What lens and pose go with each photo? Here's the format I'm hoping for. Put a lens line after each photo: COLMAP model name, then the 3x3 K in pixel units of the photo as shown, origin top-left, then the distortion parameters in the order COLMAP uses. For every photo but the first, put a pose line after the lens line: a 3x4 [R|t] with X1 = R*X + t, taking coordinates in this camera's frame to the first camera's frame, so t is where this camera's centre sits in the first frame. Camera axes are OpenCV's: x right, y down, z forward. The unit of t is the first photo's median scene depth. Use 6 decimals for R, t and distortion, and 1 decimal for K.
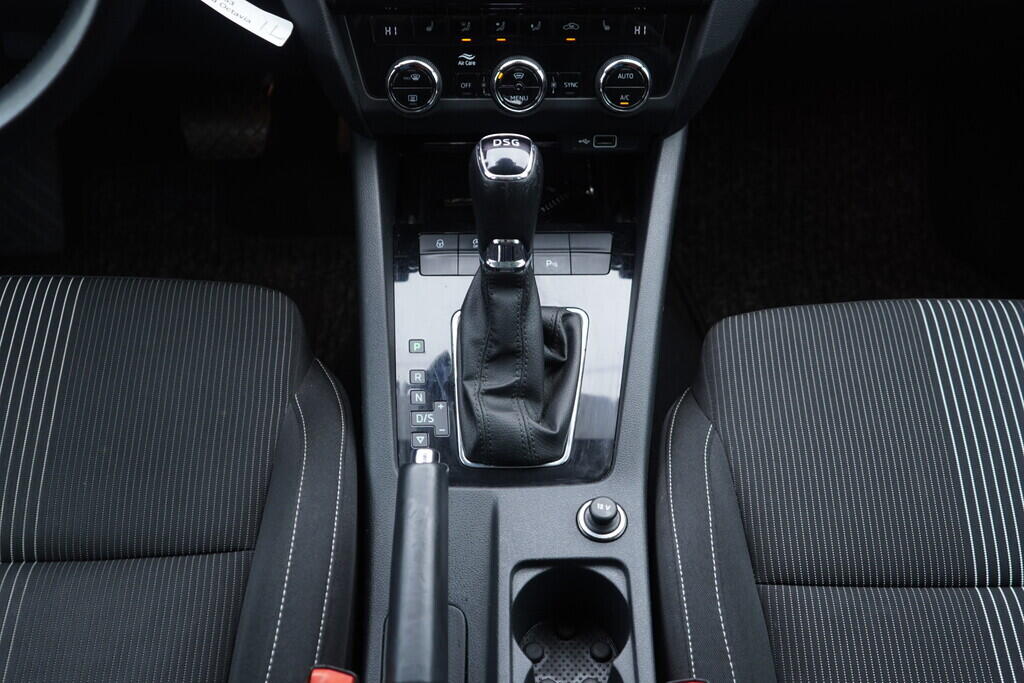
lens RADIAL K [[1047.3, 0, 508.1], [0, 1047.3, 334.6], [0, 0, 1]] dist [-0.004920, 0.000000]
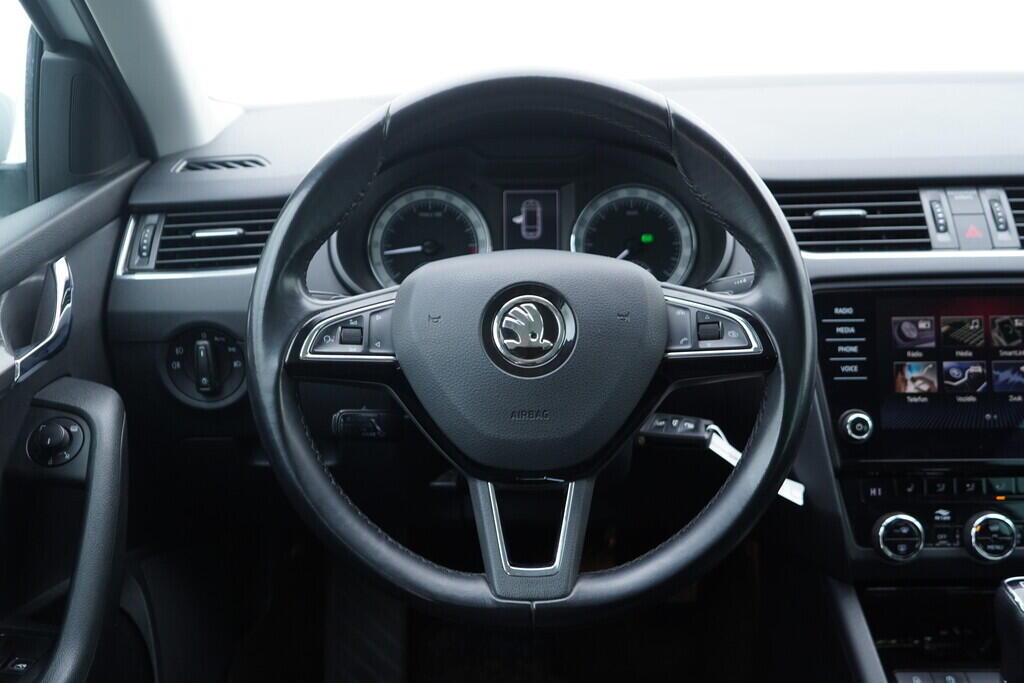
lens RADIAL K [[1047.3, 0, 498.1], [0, 1047.3, 331.5], [0, 0, 1]] dist [-0.004920, 0.000000]
pose [[0.999145, -0.010993, -0.039861, -0.488928], [-0.006744, 0.907782, -0.419388, 0.046192], [0.040795, 0.419298, 0.906931, -0.171204]]
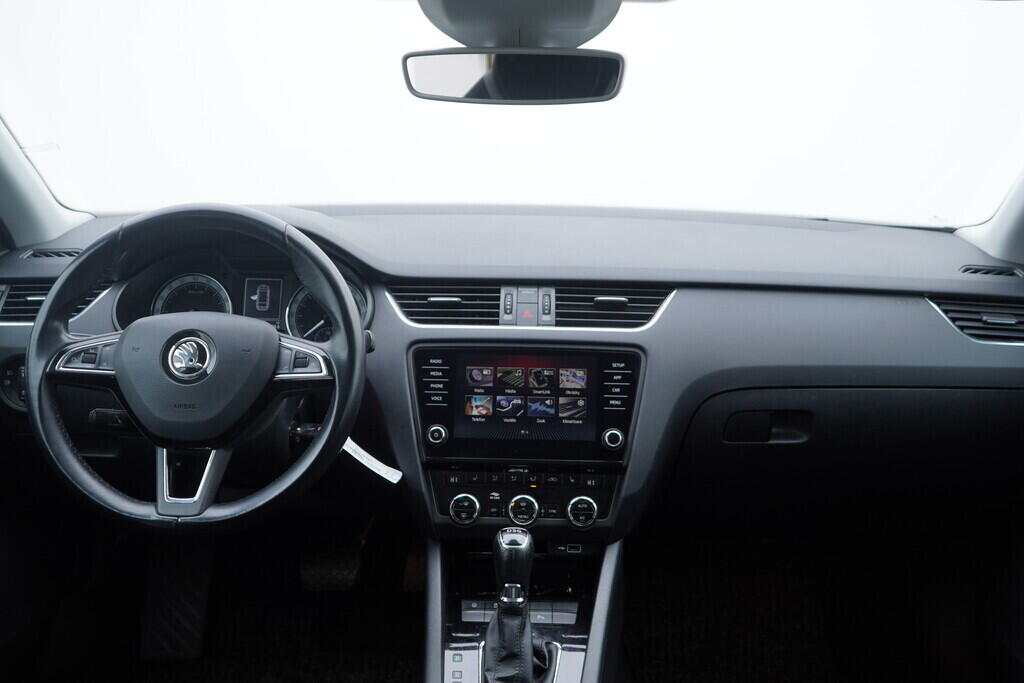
lens RADIAL K [[1047.3, 0, 506.6], [0, 1047.3, 340.9], [0, 0, 1]] dist [-0.004920, 0.000000]
pose [[0.999136, 0.021351, -0.035652, 0.039649], [-0.036196, 0.868582, -0.494222, 0.398268], [0.020414, 0.495086, 0.868604, -0.703622]]
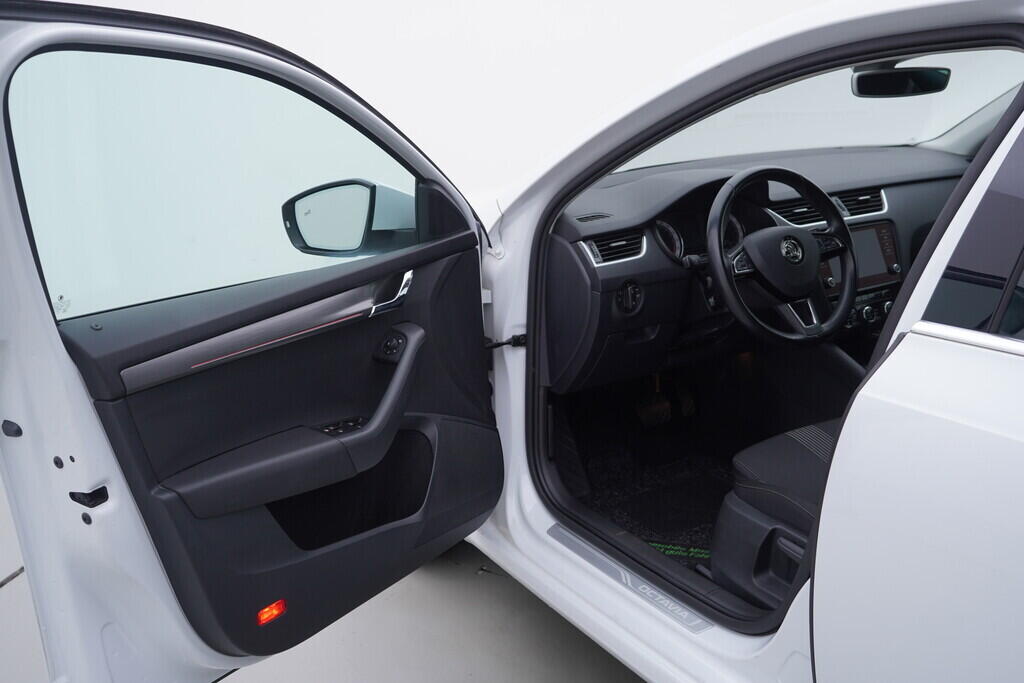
lens RADIAL K [[1047.3, 0, 507.9], [0, 1047.3, 342.7], [0, 0, 1]] dist [-0.004920, 0.000000]
pose [[0.862534, -0.176801, 0.474107, -2.565303], [0.380949, 0.843587, -0.378469, 0.657153], [-0.333037, 0.507053, 0.794974, -1.211911]]
